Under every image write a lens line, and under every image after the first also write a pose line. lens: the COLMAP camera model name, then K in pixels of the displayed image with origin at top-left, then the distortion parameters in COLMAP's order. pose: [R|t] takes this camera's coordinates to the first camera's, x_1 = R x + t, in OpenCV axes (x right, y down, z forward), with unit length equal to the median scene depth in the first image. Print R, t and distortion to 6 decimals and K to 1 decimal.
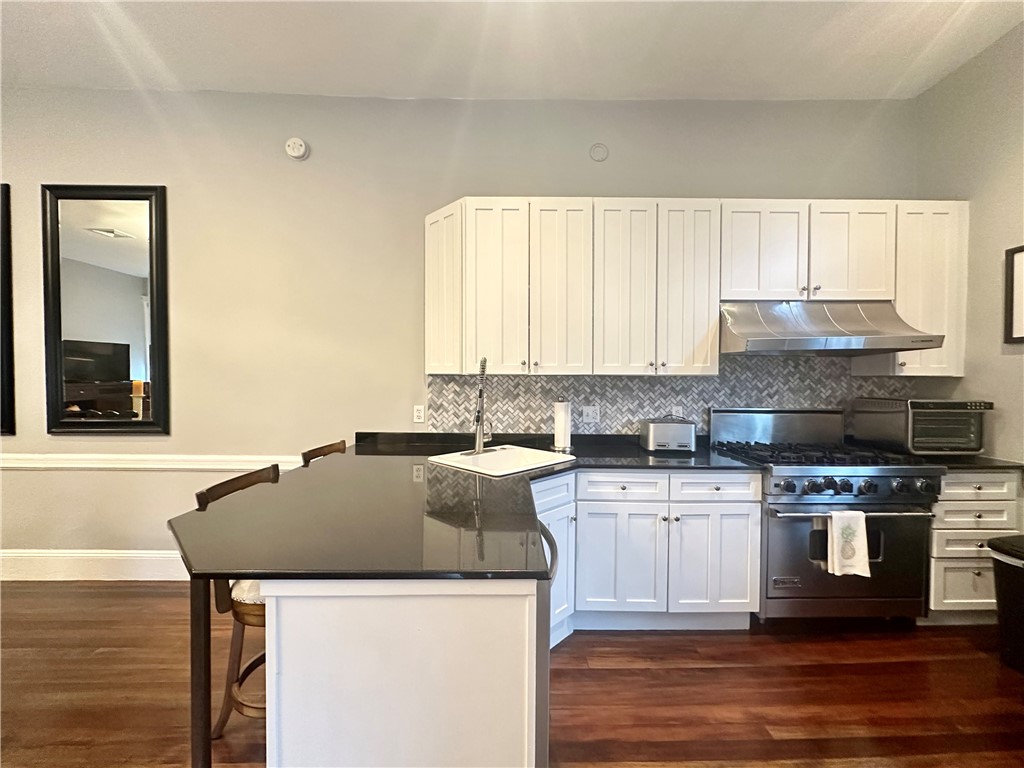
lens RADIAL K [[410.0, 0, 512.4], [0, 410.0, 384.8], [0, 0, 1]] dist [-0.002621, 0.000140]
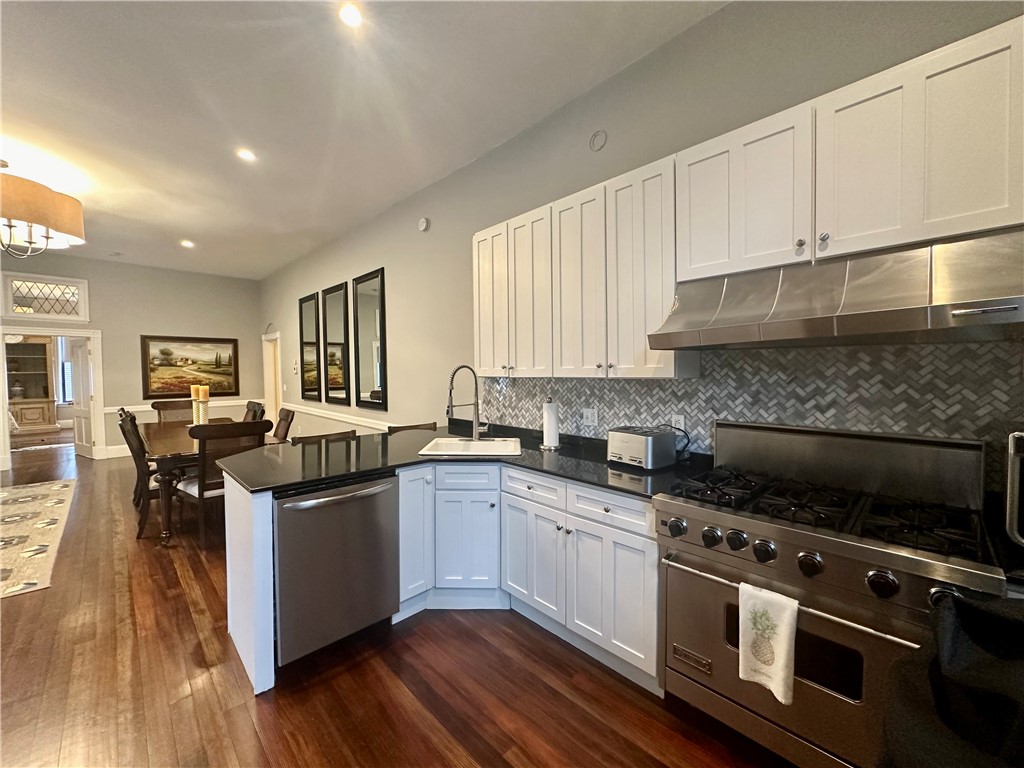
lens RADIAL K [[410.0, 0, 512.4], [0, 410.0, 384.8], [0, 0, 1]] dist [-0.002621, 0.000140]
pose [[0.685431, 0.015178, -0.727979, 0.771129], [-0.003509, 0.999840, 0.017543, -0.020765], [0.728129, -0.009470, 0.685375, 0.202815]]
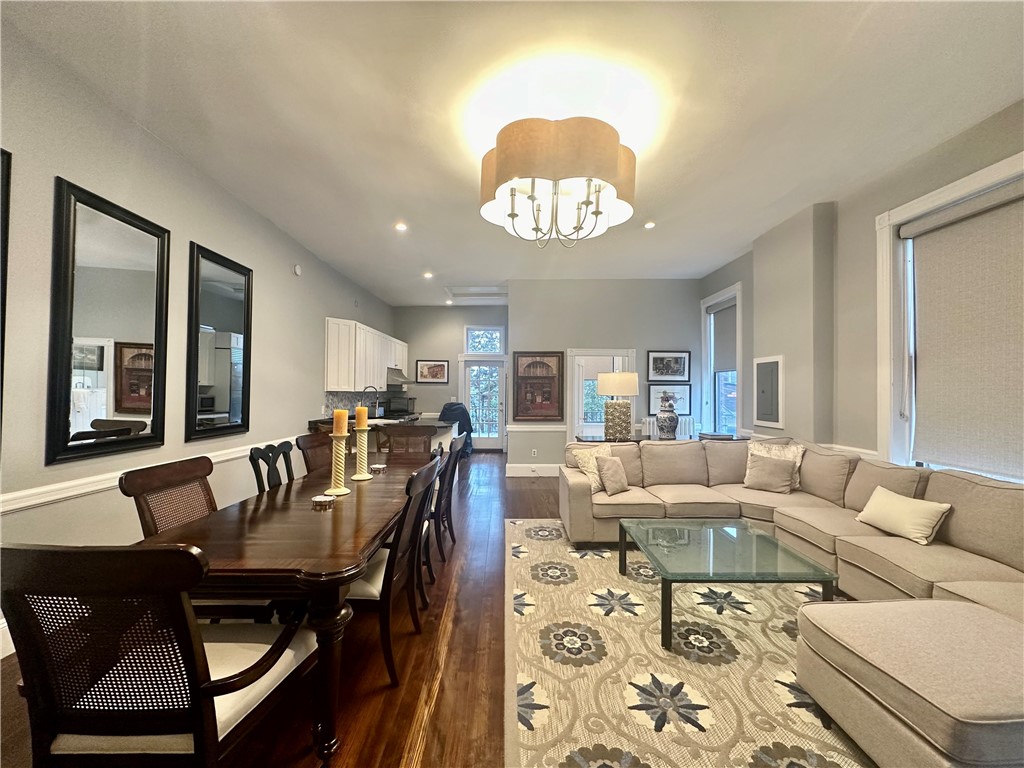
lens RADIAL K [[406.2, 0, 512.0], [0, 406.2, 384.0], [0, 0, 1]] dist [-0.002578, -0.000171]
pose [[0.009076, 0.011888, 0.999888, -2.309844], [0.008353, 0.999894, -0.011964, -0.028964], [-0.999924, 0.008460, 0.008976, 0.011921]]
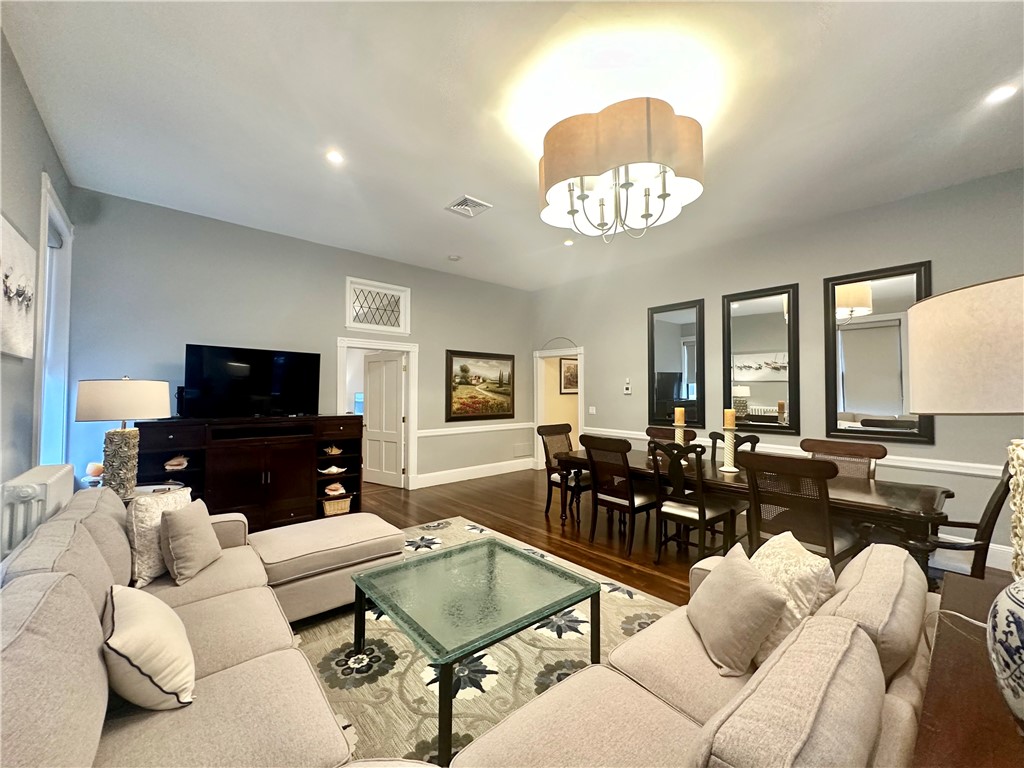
lens RADIAL K [[410.0, 0, 512.4], [0, 410.0, 384.8], [0, 0, 1]] dist [-0.002621, 0.000140]
pose [[0.636945, -0.018808, -0.770679, -0.679093], [-0.014044, 0.999253, -0.035993, -0.004263], [0.770781, 0.033749, 0.636206, -0.899898]]
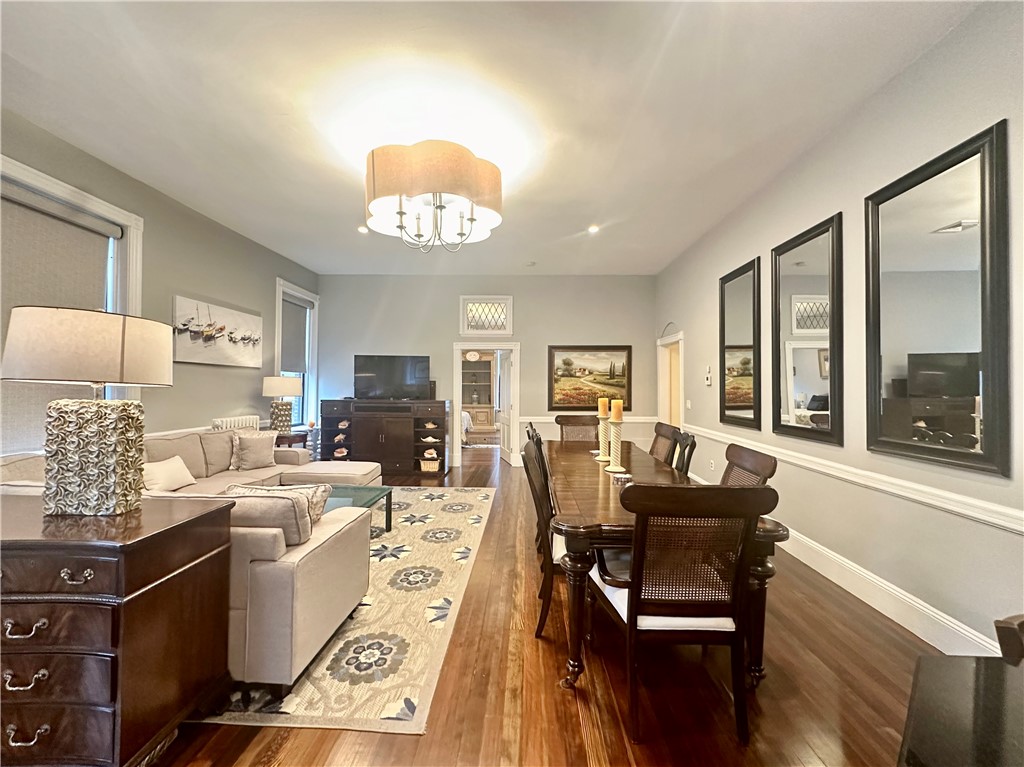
lens RADIAL K [[415.7, 0, 519.7], [0, 415.7, 384.0], [0, 0, 1]] dist [-0.001831, 0.000192]
pose [[-0.045509, -0.011629, -0.998896, -0.109157], [-0.023091, 0.999677, -0.010586, -0.008279], [0.998697, 0.022584, -0.045763, 0.213469]]
